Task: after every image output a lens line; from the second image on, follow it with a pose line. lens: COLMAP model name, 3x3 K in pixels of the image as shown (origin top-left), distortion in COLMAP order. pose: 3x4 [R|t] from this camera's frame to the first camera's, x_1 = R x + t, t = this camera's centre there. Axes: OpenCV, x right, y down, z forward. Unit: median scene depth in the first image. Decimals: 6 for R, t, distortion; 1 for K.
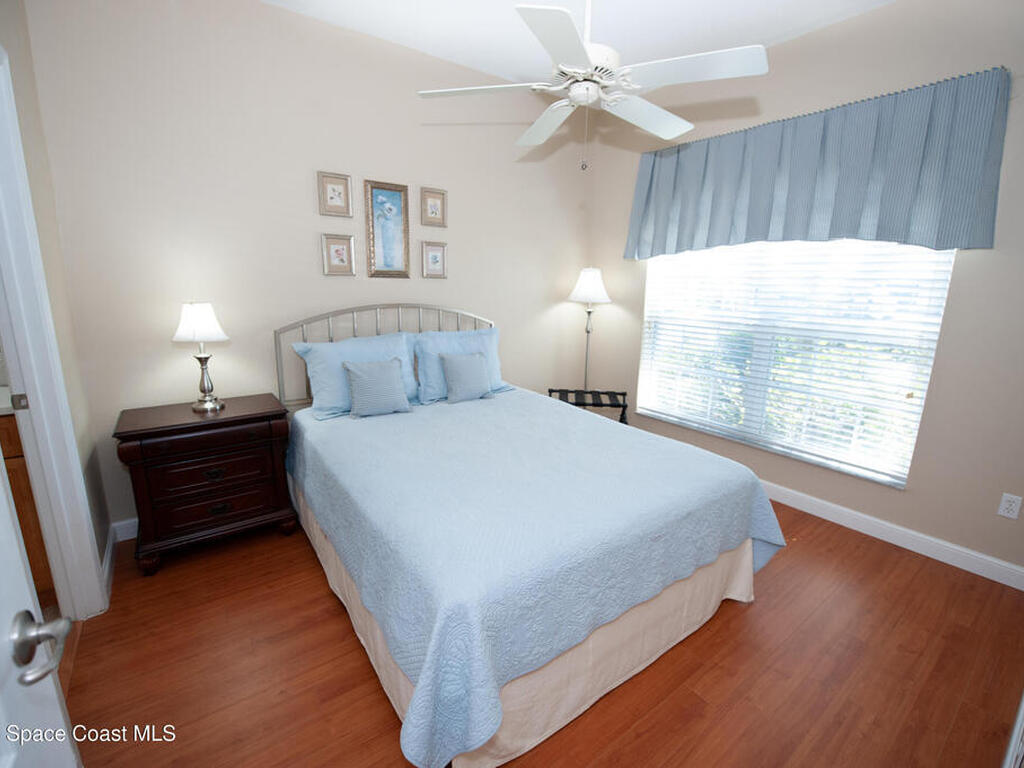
lens RADIAL K [[458.7, 0, 513.5], [0, 458.7, 383.4], [0, 0, 1]] dist [-0.013810, -0.004118]
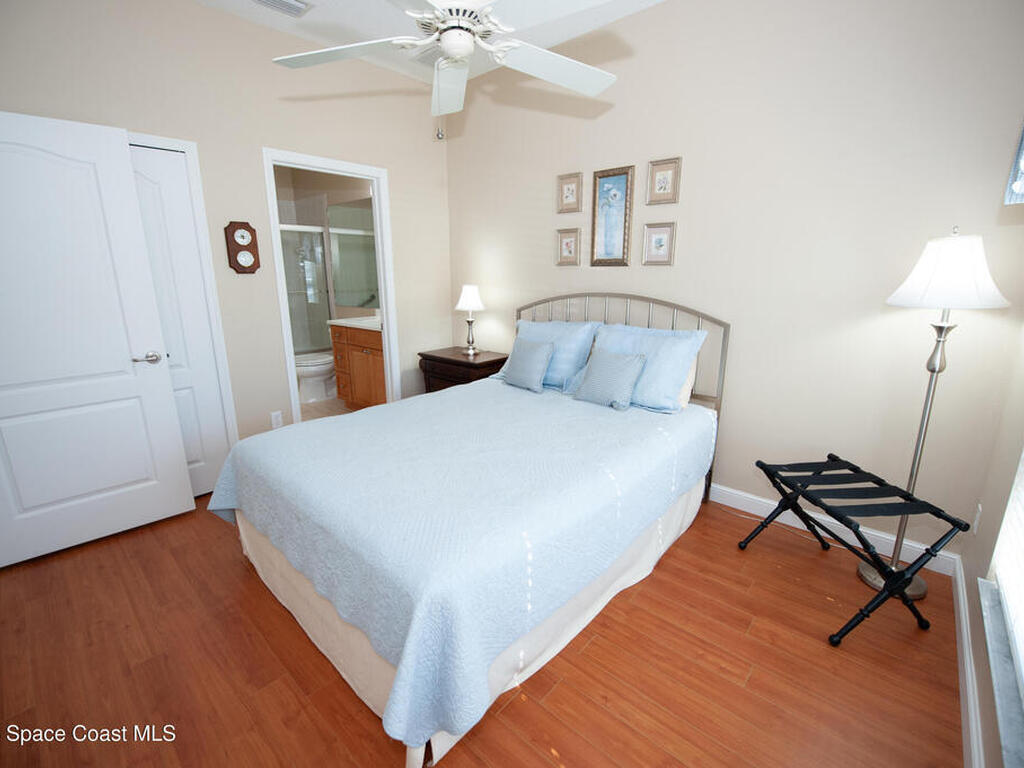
lens RADIAL K [[458.7, 0, 514.0], [0, 458.7, 384.9], [0, 0, 1]] dist [-0.013810, -0.004118]
pose [[0.188806, 0.223880, -0.956154, 0.714485], [-0.197715, 0.962394, 0.186299, -0.132456], [0.961905, 0.153871, 0.225970, 0.641182]]
